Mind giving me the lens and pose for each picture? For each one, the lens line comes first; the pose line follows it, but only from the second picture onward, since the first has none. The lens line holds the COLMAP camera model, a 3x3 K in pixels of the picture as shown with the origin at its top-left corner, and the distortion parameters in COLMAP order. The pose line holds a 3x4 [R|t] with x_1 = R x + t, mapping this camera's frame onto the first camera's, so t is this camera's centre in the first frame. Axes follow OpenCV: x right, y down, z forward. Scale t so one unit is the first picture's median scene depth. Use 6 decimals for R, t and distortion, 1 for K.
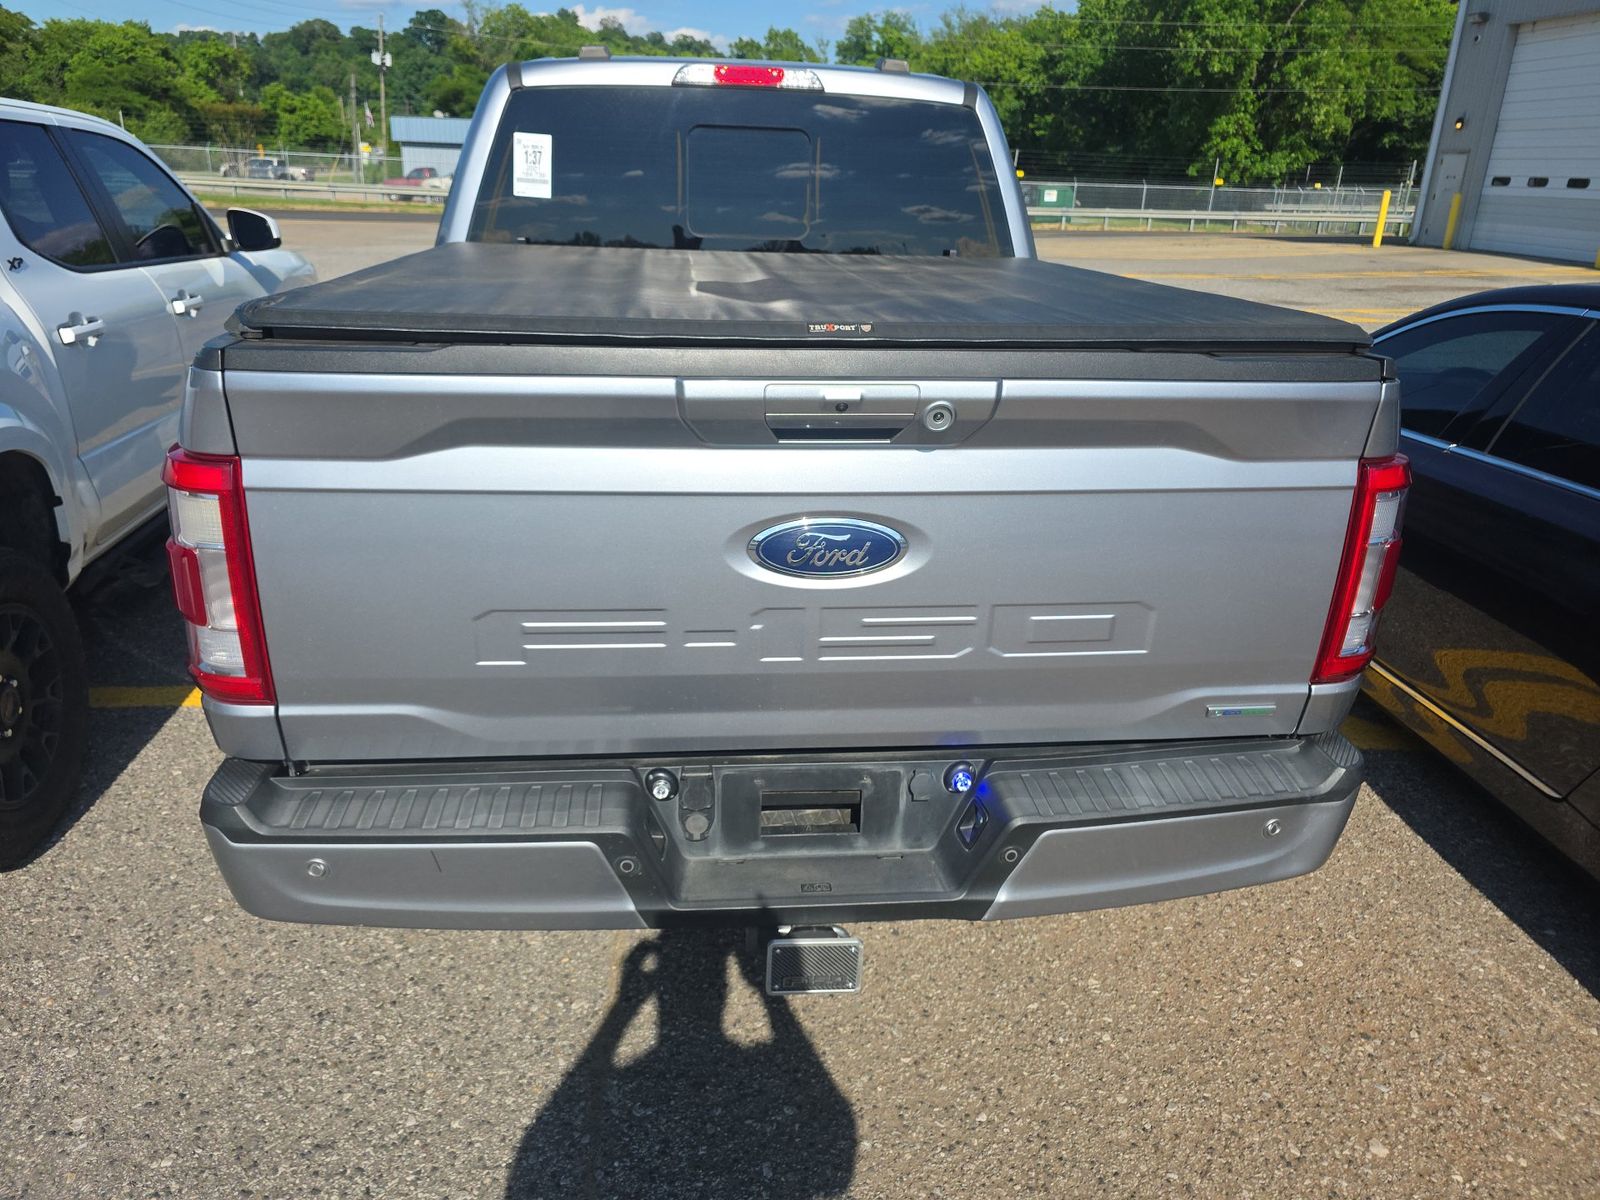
lens RADIAL K [[1133.9, 0, 786.0], [0, 1133.9, 602.3], [0, 0, 1]] dist [0.048297, -0.049015]
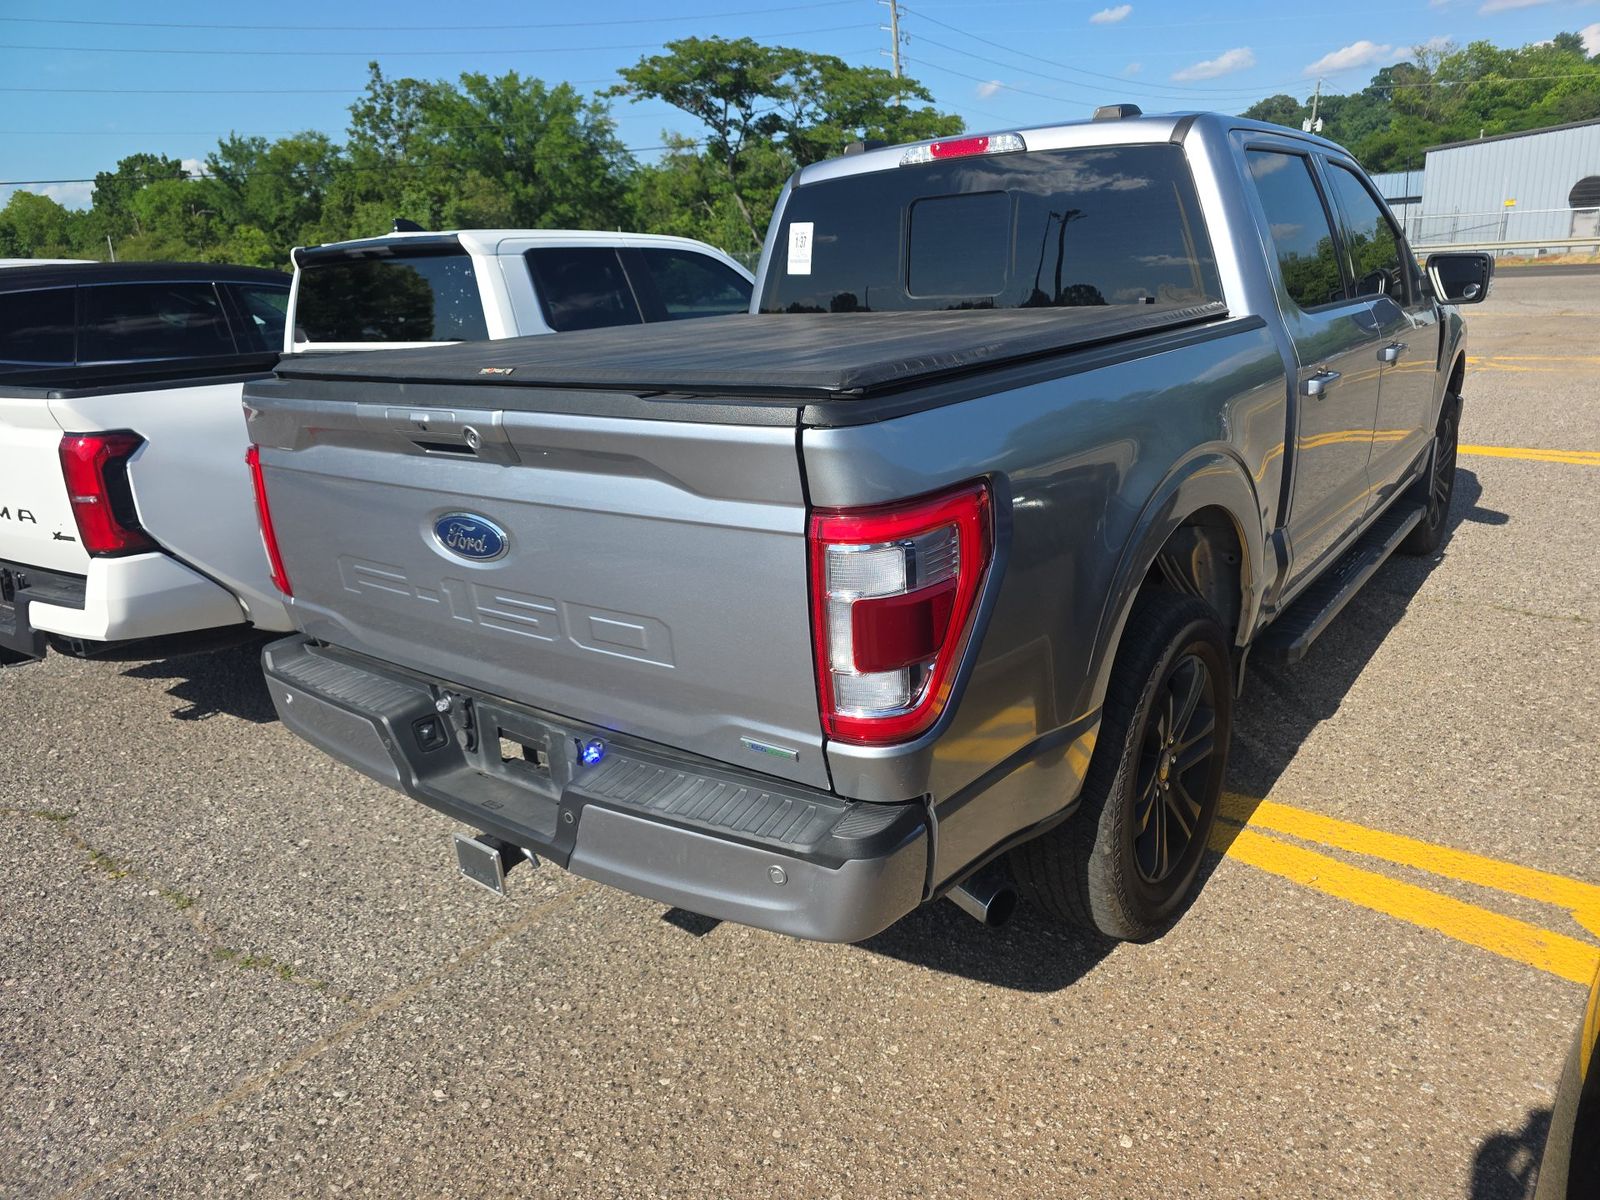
lens RADIAL K [[1133.9, 0, 786.0], [0, 1133.9, 602.3], [0, 0, 1]] dist [0.048297, -0.049015]
pose [[0.697366, 0.135808, -0.703731, 0.665128], [-0.174778, 0.984465, 0.016789, -0.031252], [0.695078, 0.111289, 0.710268, 0.174660]]
